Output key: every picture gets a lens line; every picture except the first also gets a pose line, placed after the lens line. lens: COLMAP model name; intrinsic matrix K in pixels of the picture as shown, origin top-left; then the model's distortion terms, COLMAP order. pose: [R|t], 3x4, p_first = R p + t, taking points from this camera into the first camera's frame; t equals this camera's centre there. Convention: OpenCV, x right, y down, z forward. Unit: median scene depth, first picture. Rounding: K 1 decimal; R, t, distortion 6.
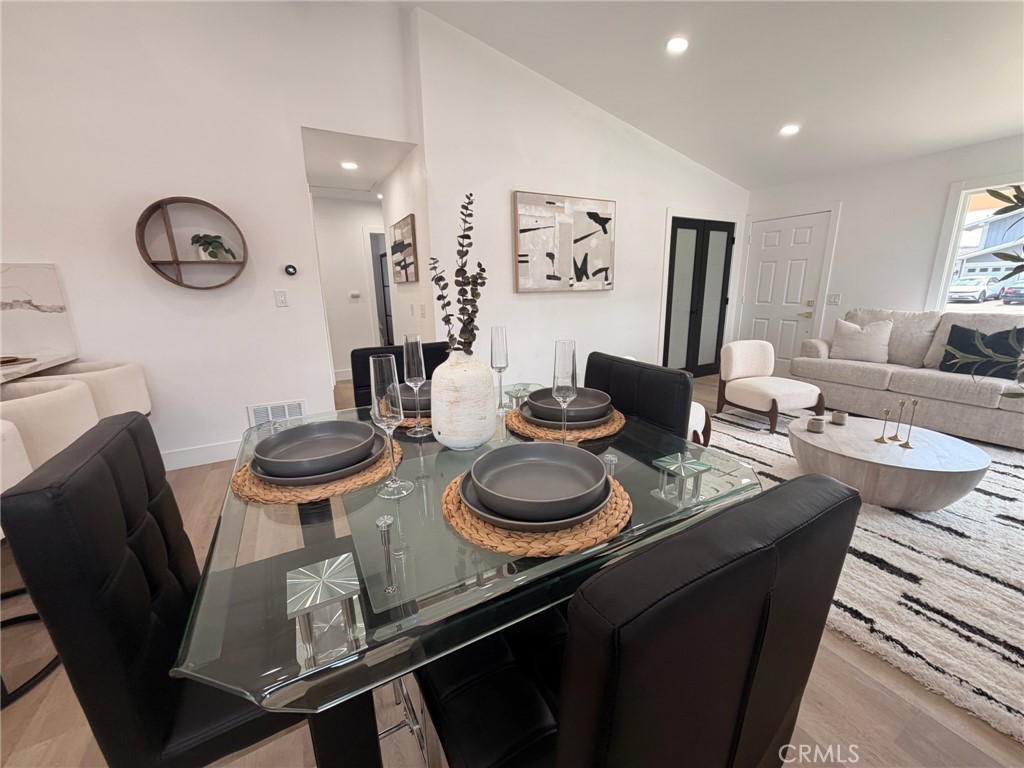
lens RADIAL K [[406.4, 0, 514.5], [0, 406.4, 383.8], [0, 0, 1]] dist [0.001700, 0.000605]
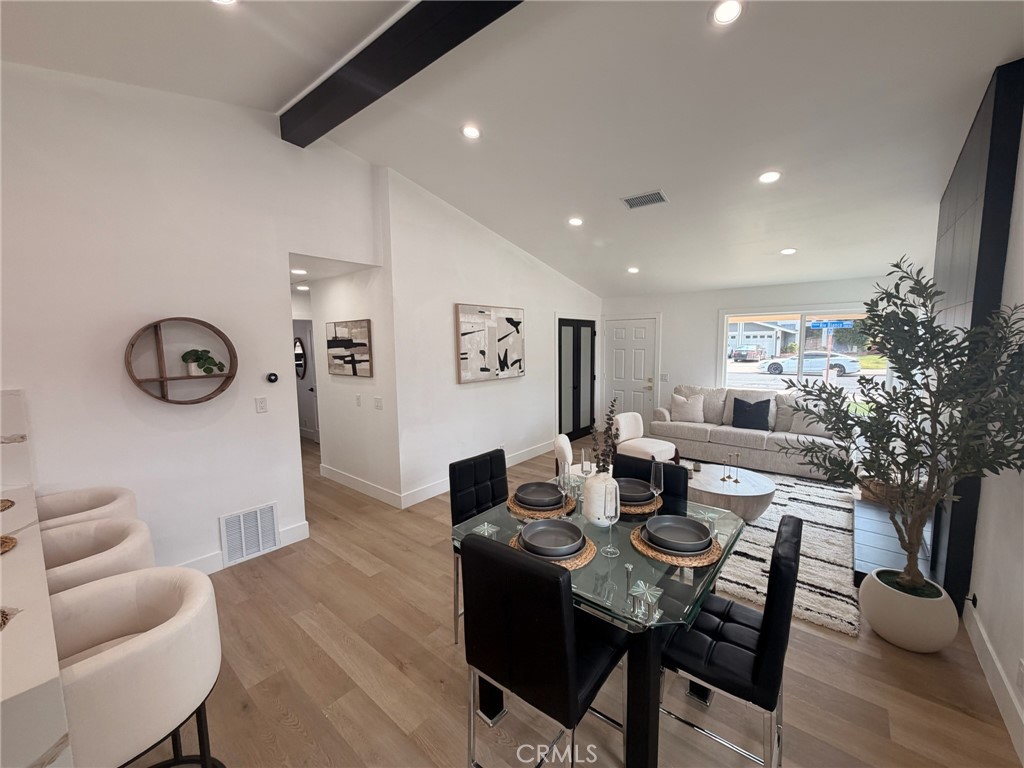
lens RADIAL K [[406.4, 0, 512.4], [0, 406.4, 383.8], [0, 0, 1]] dist [0.001700, 0.000605]
pose [[0.930053, -0.033091, 0.365931, -0.283342], [0.082011, 0.989506, -0.118960, -0.069875], [-0.358155, 0.140649, 0.923008, -0.152238]]
